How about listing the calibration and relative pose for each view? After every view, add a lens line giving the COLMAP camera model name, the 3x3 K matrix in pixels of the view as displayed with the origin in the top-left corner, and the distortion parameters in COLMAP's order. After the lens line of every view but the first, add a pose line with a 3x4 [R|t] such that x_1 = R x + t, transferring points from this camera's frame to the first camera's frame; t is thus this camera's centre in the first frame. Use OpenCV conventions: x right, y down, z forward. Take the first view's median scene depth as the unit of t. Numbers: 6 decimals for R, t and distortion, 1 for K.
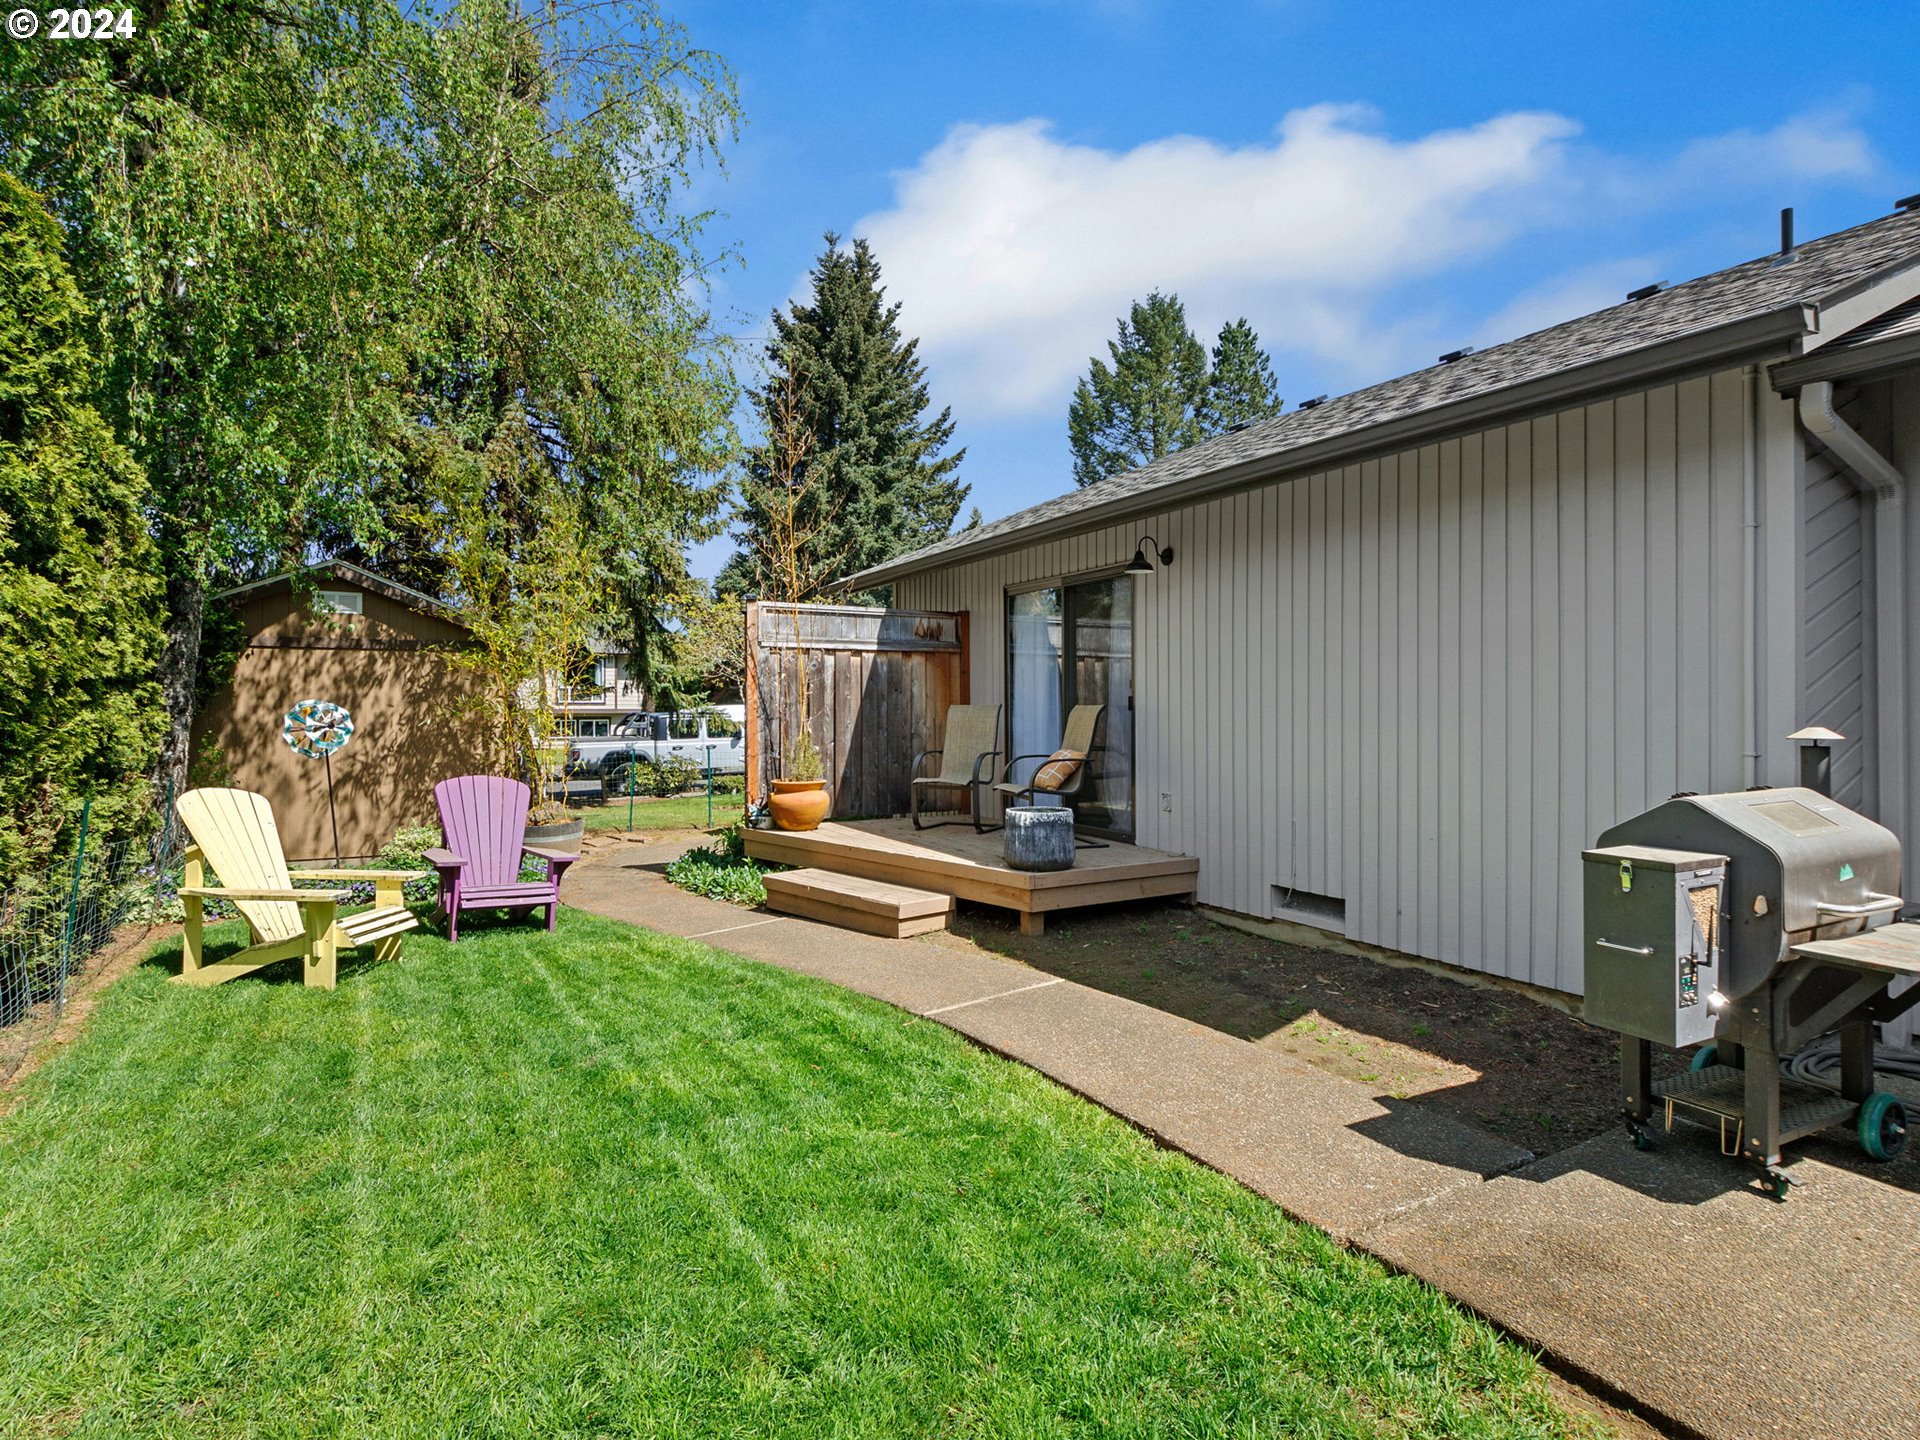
lens RADIAL K [[1003.4, 0, 955.9], [0, 1003.4, 723.5], [0, 0, 1]] dist [0.002617, -0.008867]
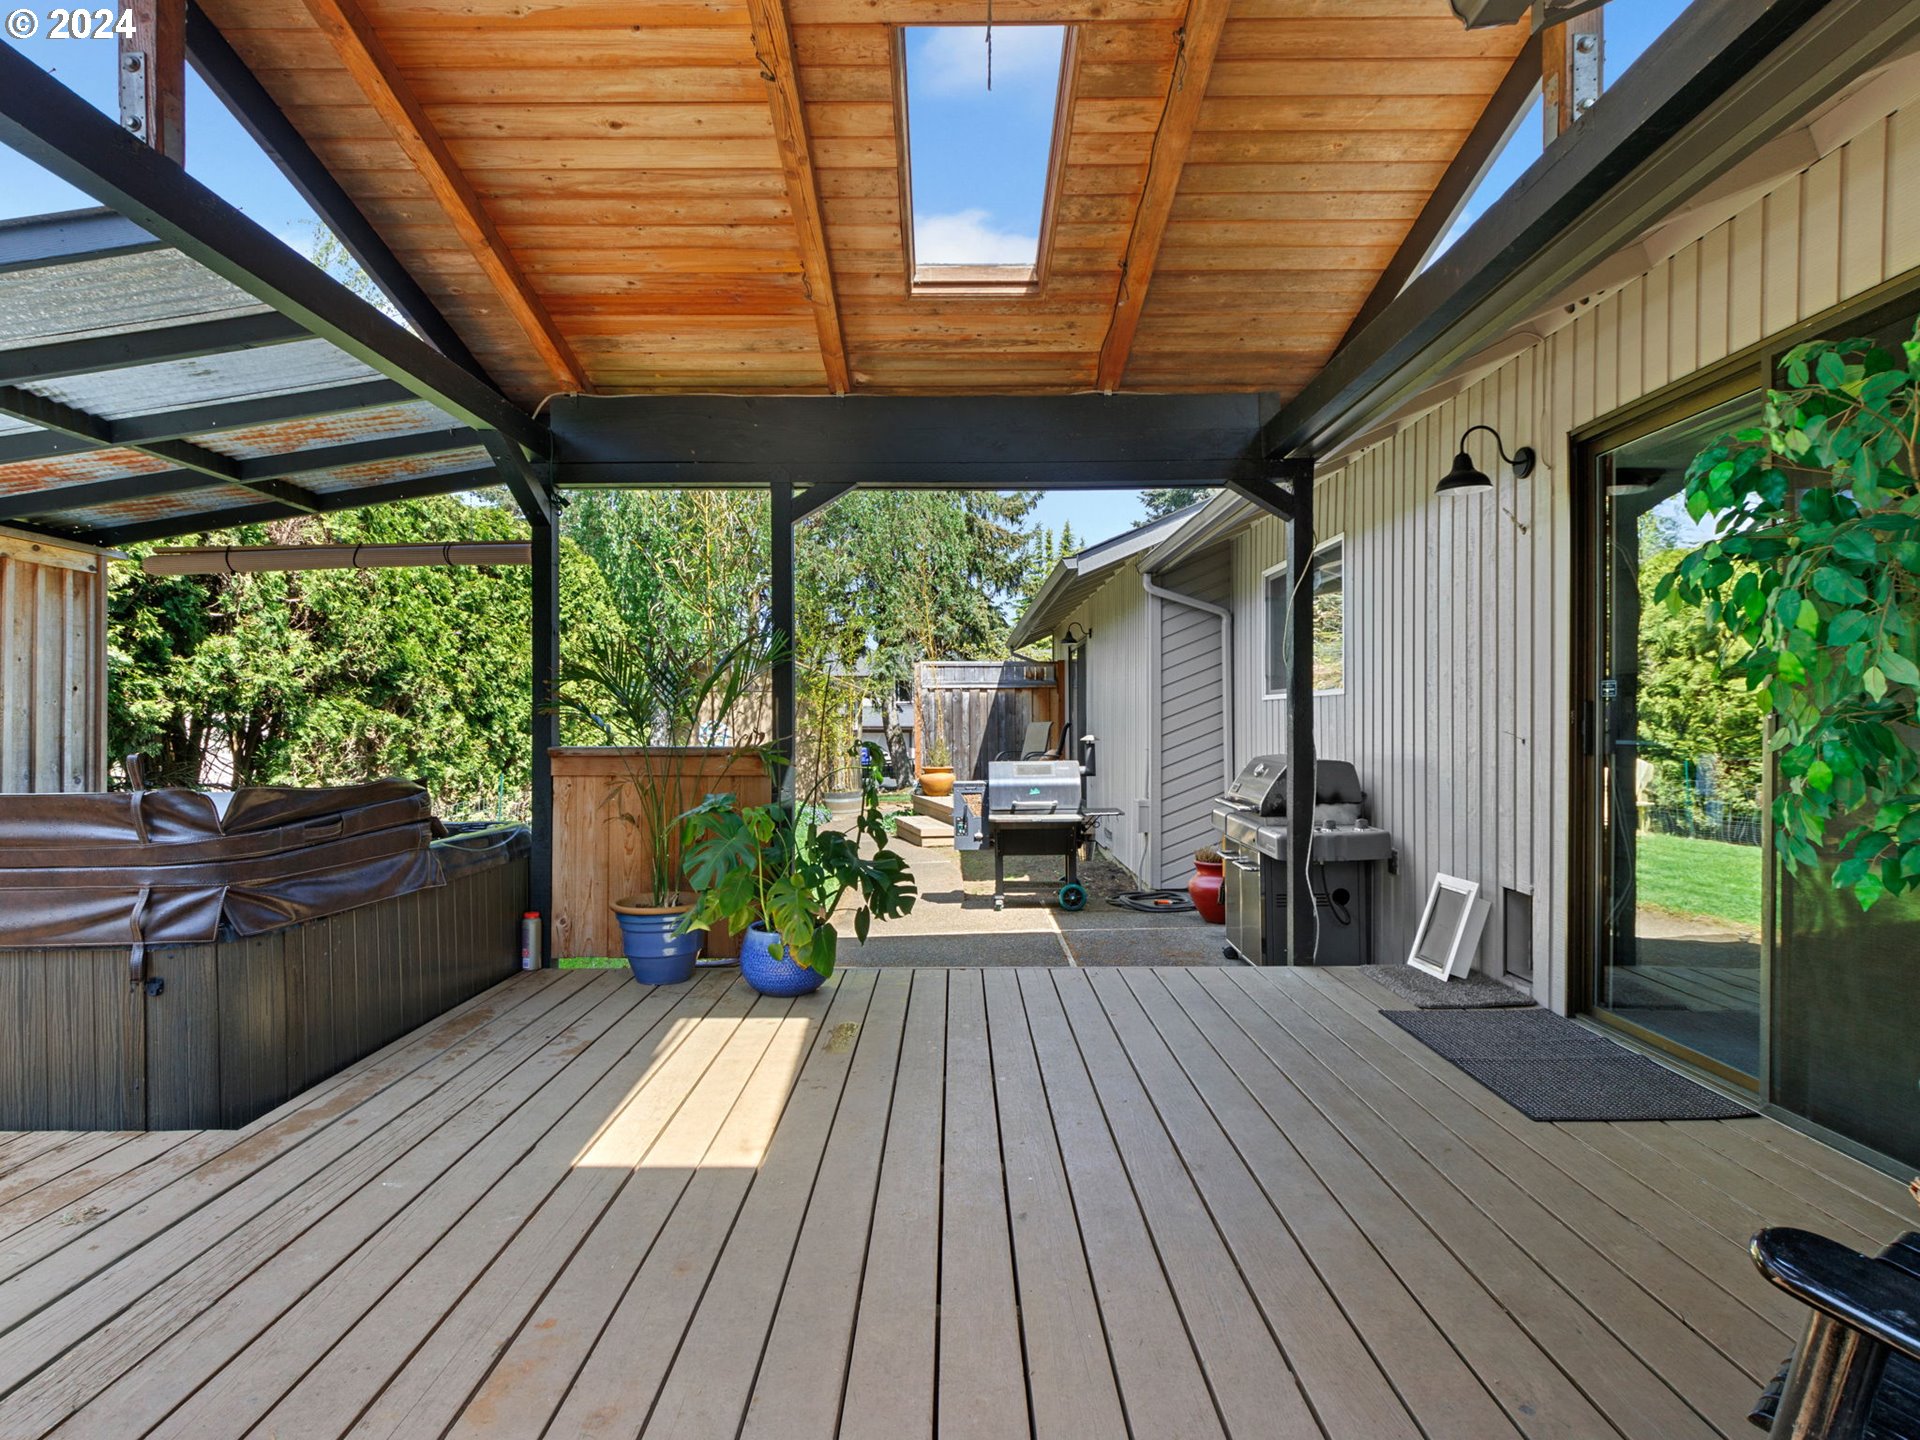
lens RADIAL K [[1003.4, 0, 955.9], [0, 1003.4, 723.5], [0, 0, 1]] dist [0.002617, -0.008867]
pose [[0.876571, 0.000391, -0.481272, 0.651013], [-0.007223, 0.999898, -0.012344, 0.004049], [0.481218, 0.014297, 0.876484, -0.449273]]
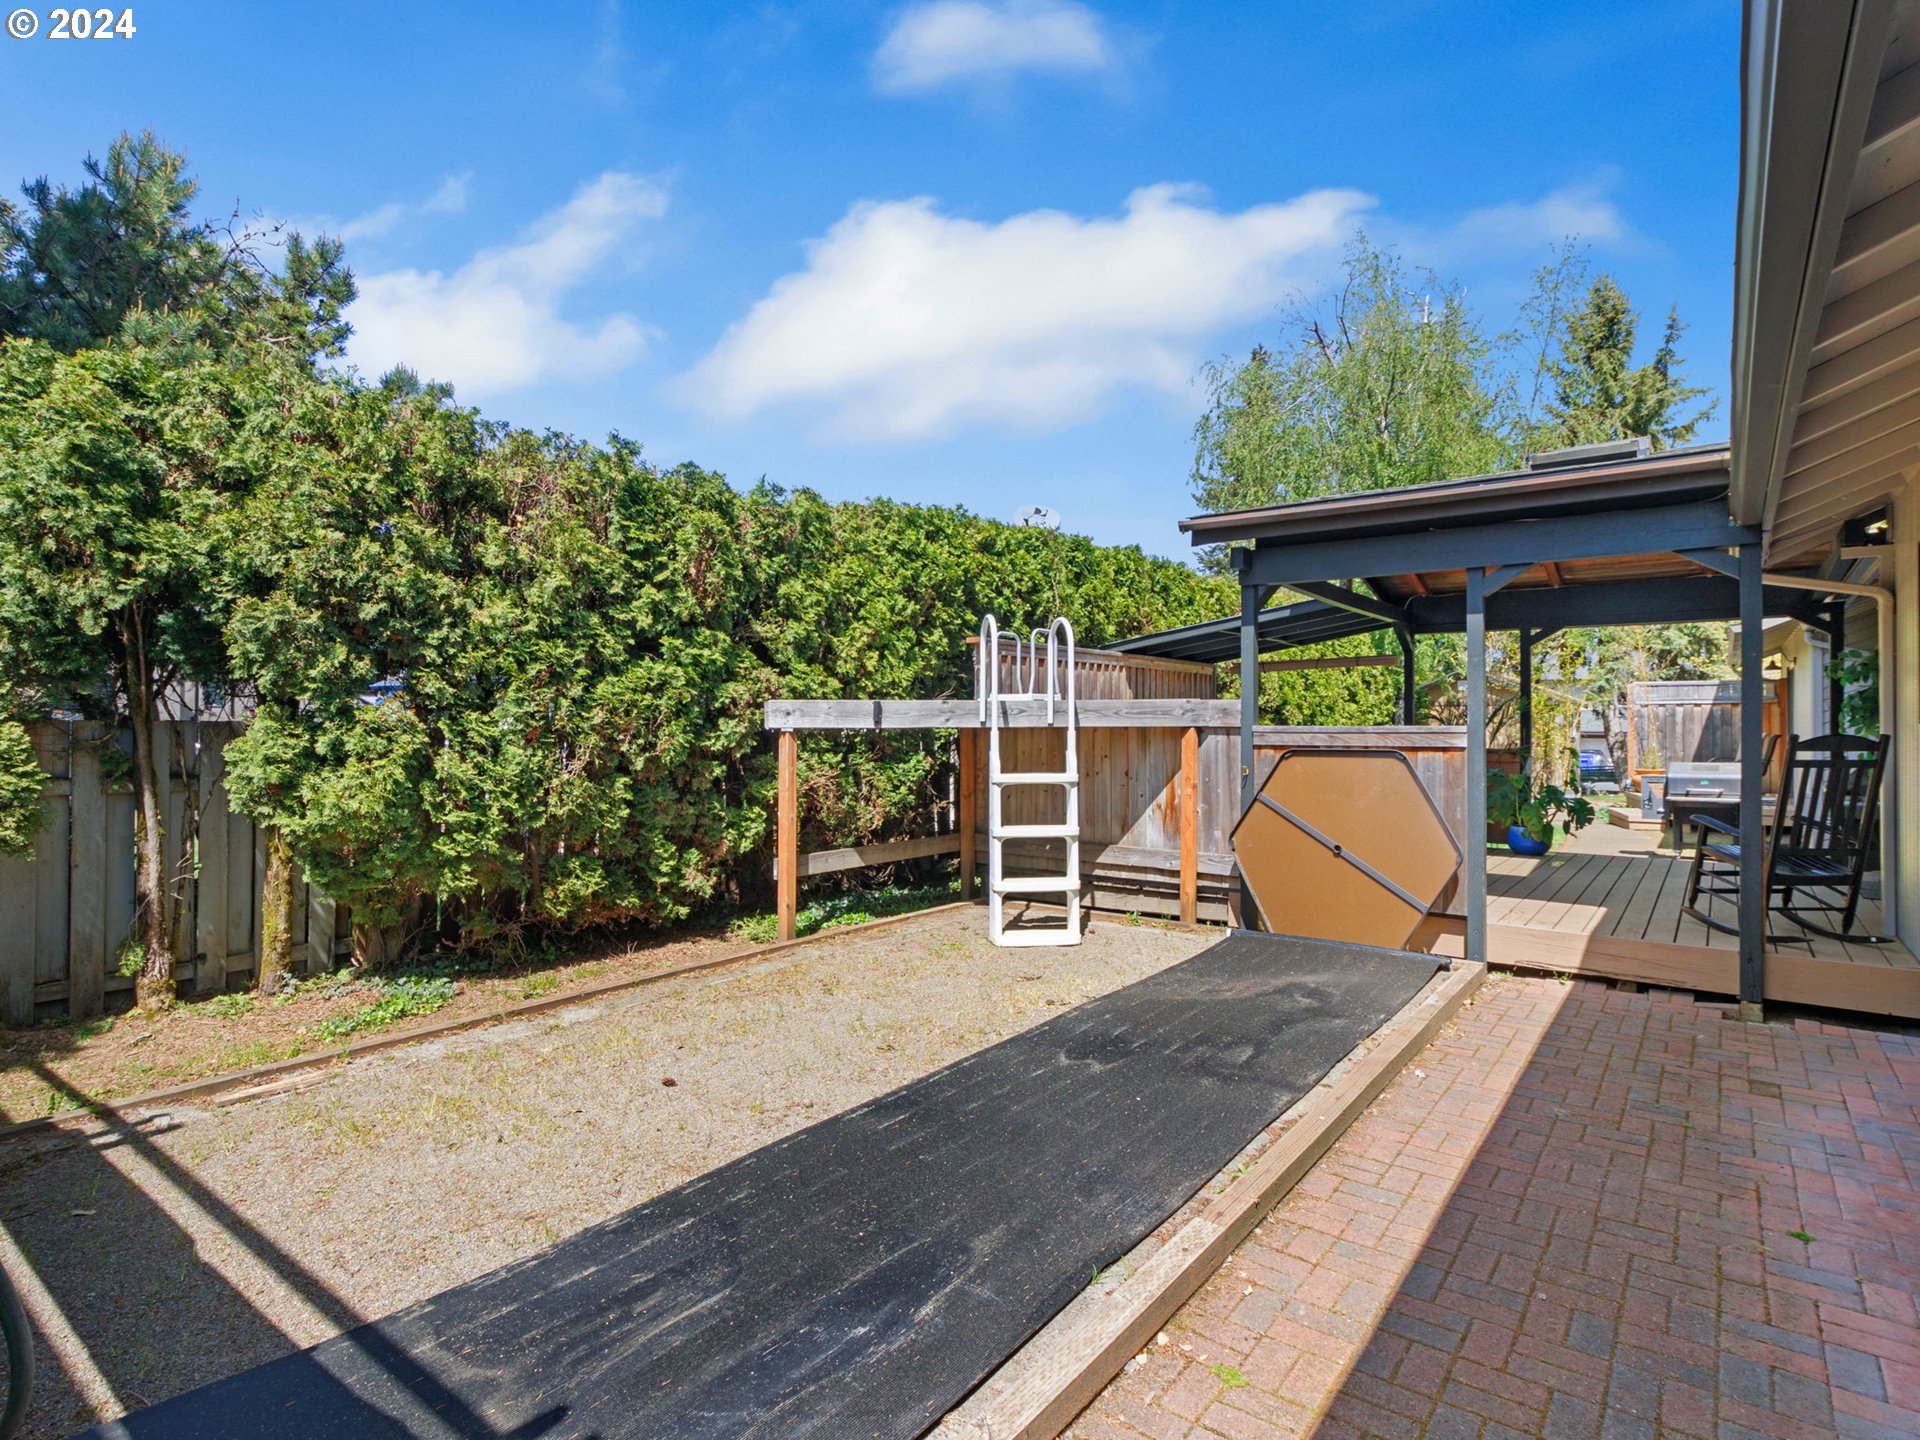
lens RADIAL K [[1003.4, 0, 955.9], [0, 1003.4, 723.5], [0, 0, 1]] dist [0.002617, -0.008867]
pose [[0.401419, 0.002580, -0.915891, 1.095817], [-0.017512, 0.999835, -0.004858, -0.001706], [0.915727, 0.017990, 0.401398, -1.073058]]
